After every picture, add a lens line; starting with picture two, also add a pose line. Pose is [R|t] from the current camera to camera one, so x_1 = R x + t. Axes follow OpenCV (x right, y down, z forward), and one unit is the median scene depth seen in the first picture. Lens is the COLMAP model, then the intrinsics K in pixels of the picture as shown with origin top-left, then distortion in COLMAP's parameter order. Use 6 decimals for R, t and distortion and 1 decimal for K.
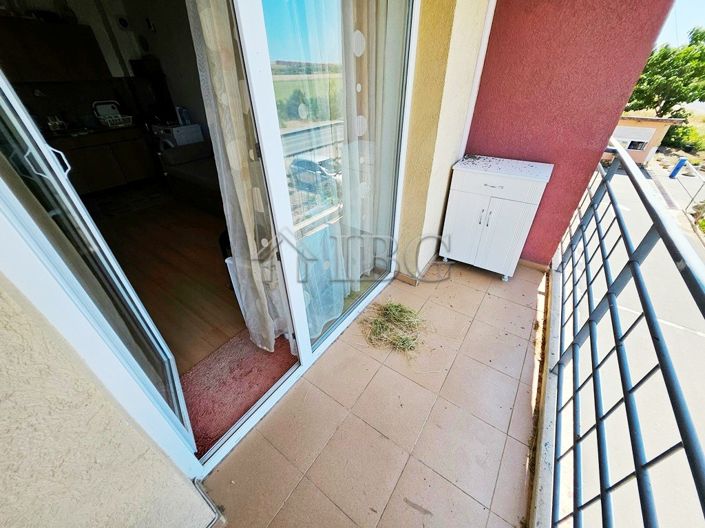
lens RADIAL K [[276.1, 0, 350.3], [0, 276.1, 264.1], [0, 0, 1]] dist [-0.006718, -0.000298]
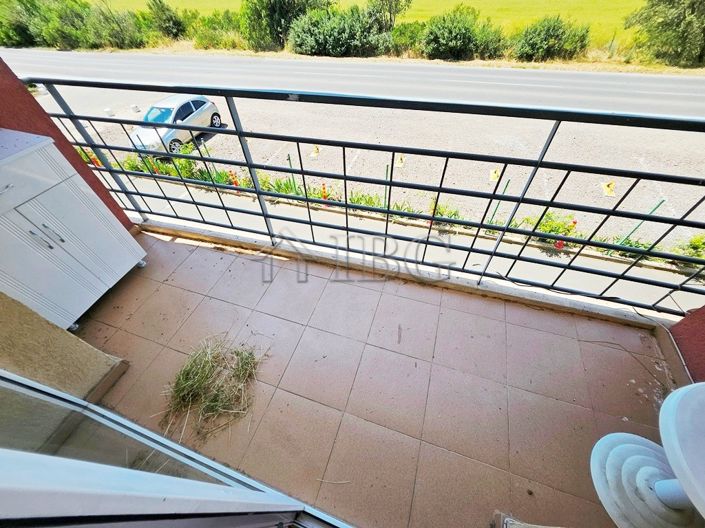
lens RADIAL K [[276.1, 0, 347.4], [0, 276.1, 261.9], [0, 0, 1]] dist [-0.006718, -0.000298]
pose [[-0.286083, -0.694611, 0.660055, -0.190970], [0.586257, 0.417987, 0.693967, -0.198779], [-0.757931, 0.585494, 0.287641, 0.358890]]
